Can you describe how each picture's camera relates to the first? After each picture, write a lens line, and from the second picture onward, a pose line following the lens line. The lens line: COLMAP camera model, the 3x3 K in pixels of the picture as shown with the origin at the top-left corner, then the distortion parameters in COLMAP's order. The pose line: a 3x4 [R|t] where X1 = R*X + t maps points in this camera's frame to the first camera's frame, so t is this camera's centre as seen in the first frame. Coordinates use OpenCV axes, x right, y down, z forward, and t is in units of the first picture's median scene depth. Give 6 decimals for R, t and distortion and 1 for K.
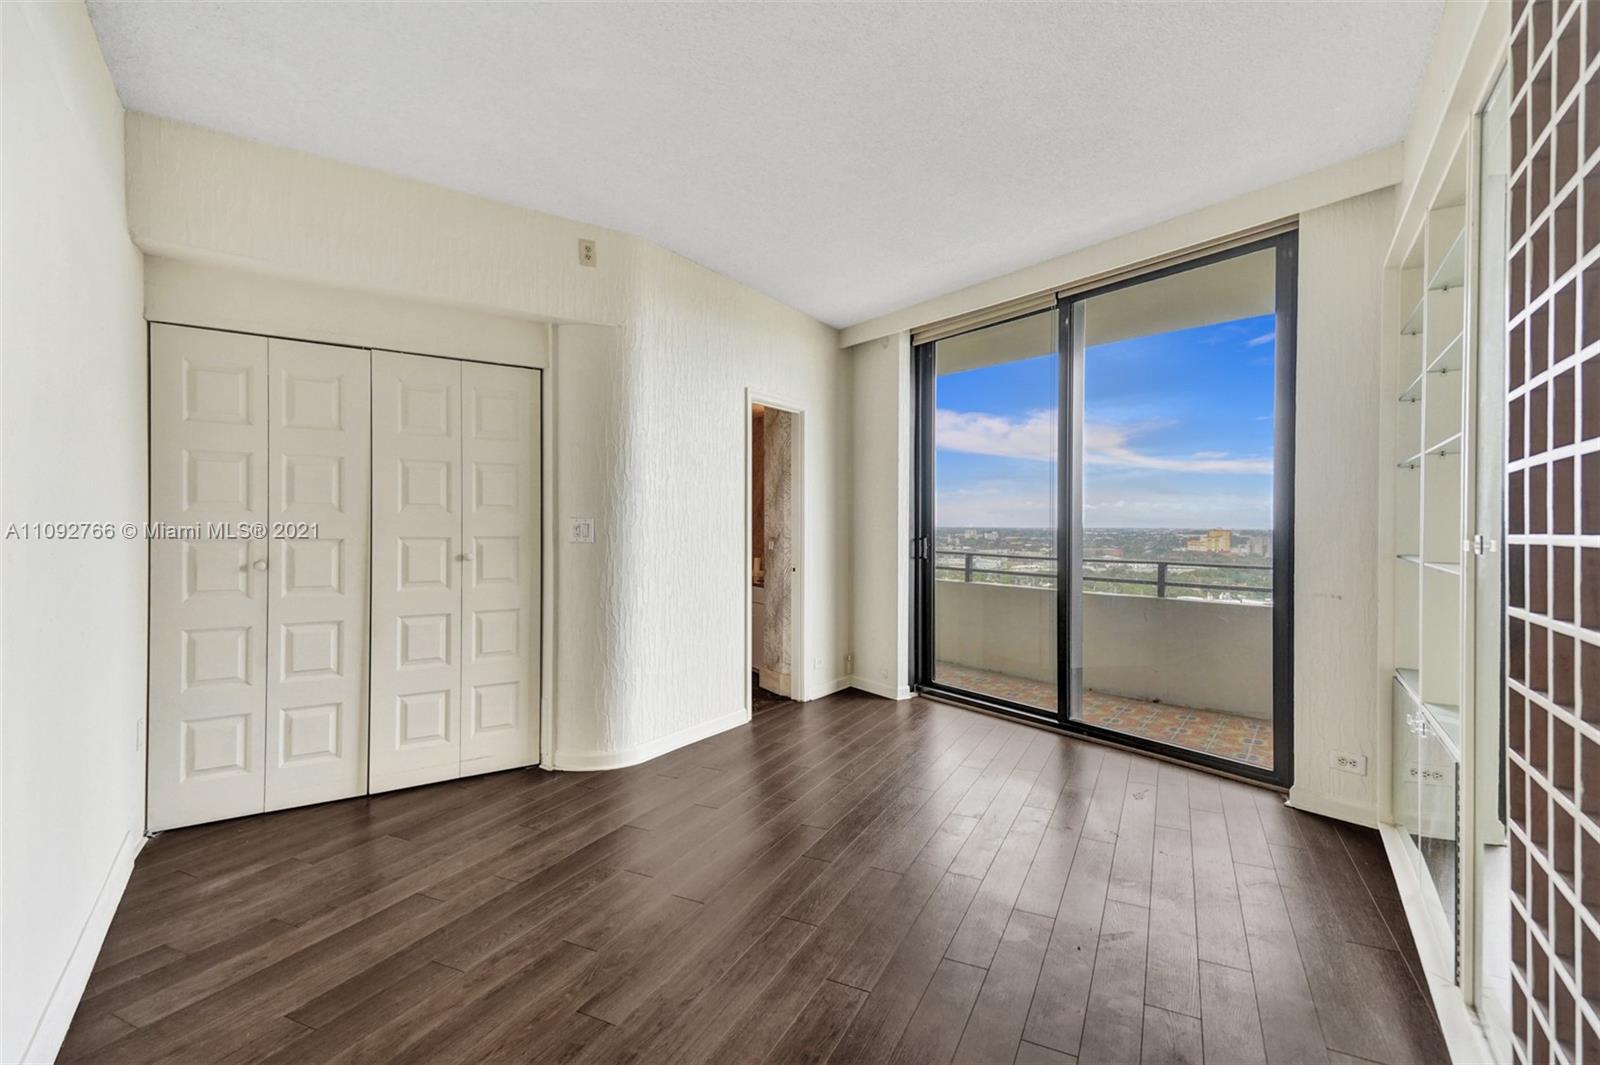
lens RADIAL K [[754.2, 0, 800.0], [0, 754.2, 527.6], [0, 0, 1]] dist [0.000563, 0.000253]
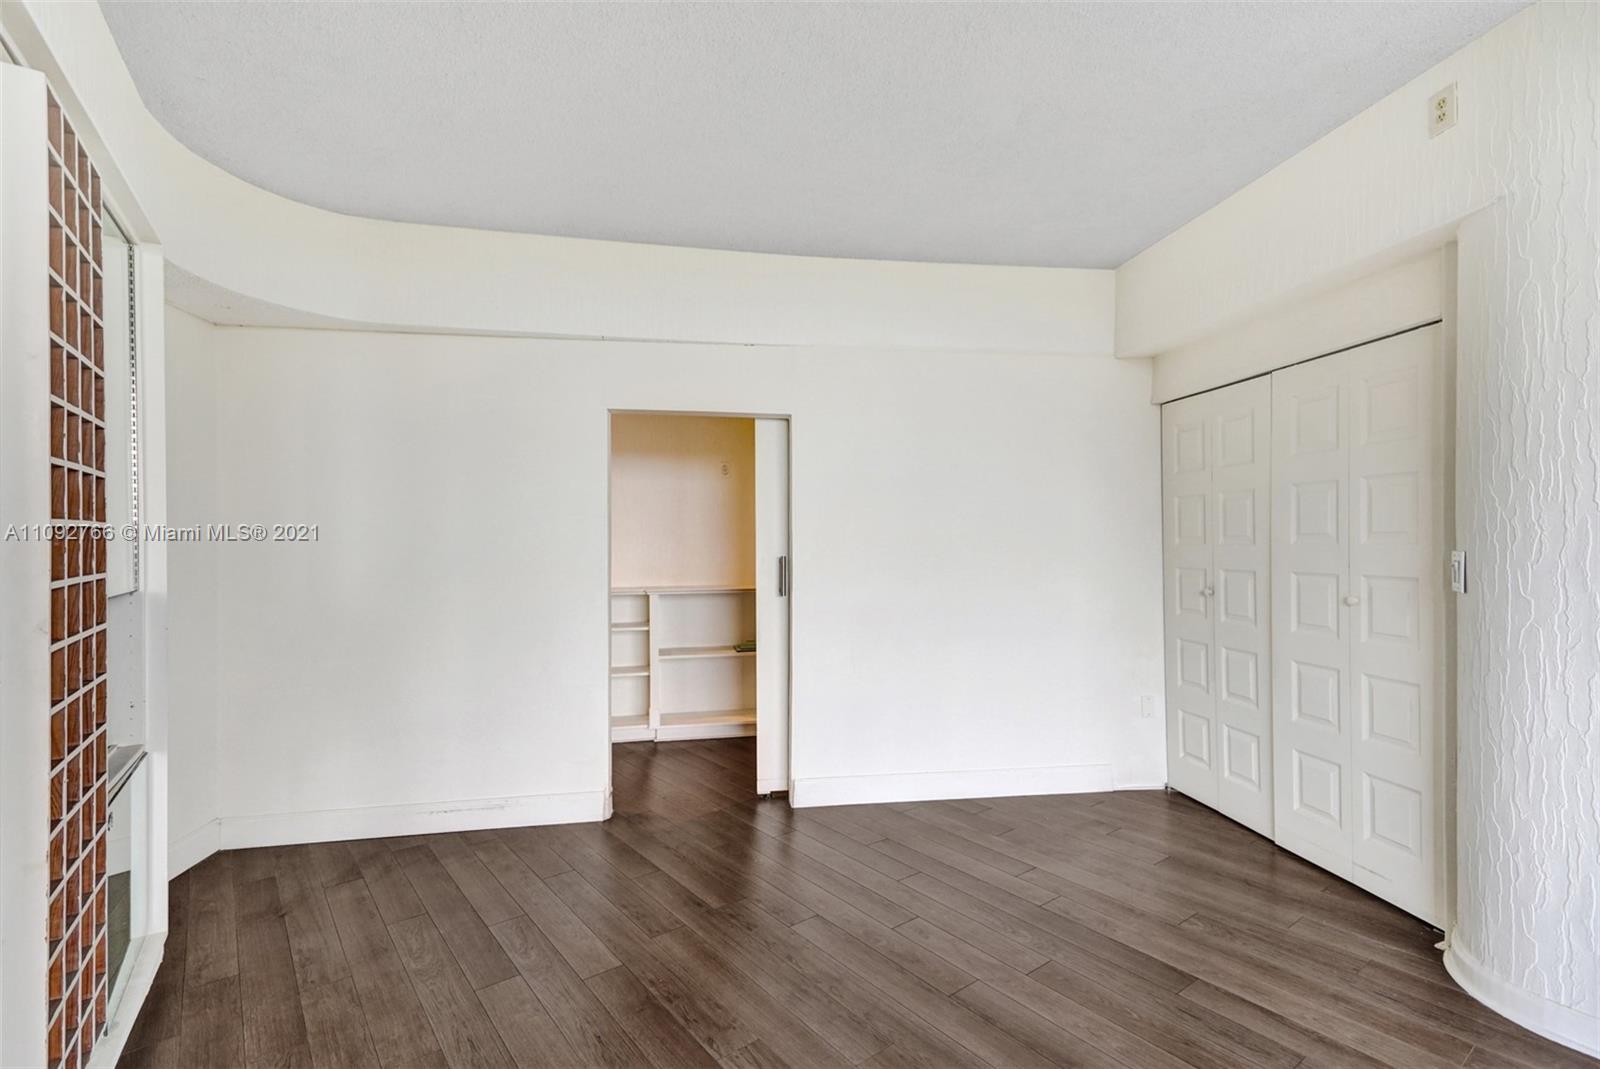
lens RADIAL K [[735.4, 0, 800.0], [0, 735.4, 534.5], [0, 0, 1]] dist [-0.042016, 0.019843]
pose [[-0.467259, -0.010157, -0.884062, 0.510476], [0.000381, 0.999932, -0.011689, -0.021890], [0.884120, -0.005798, -0.467223, 0.901076]]
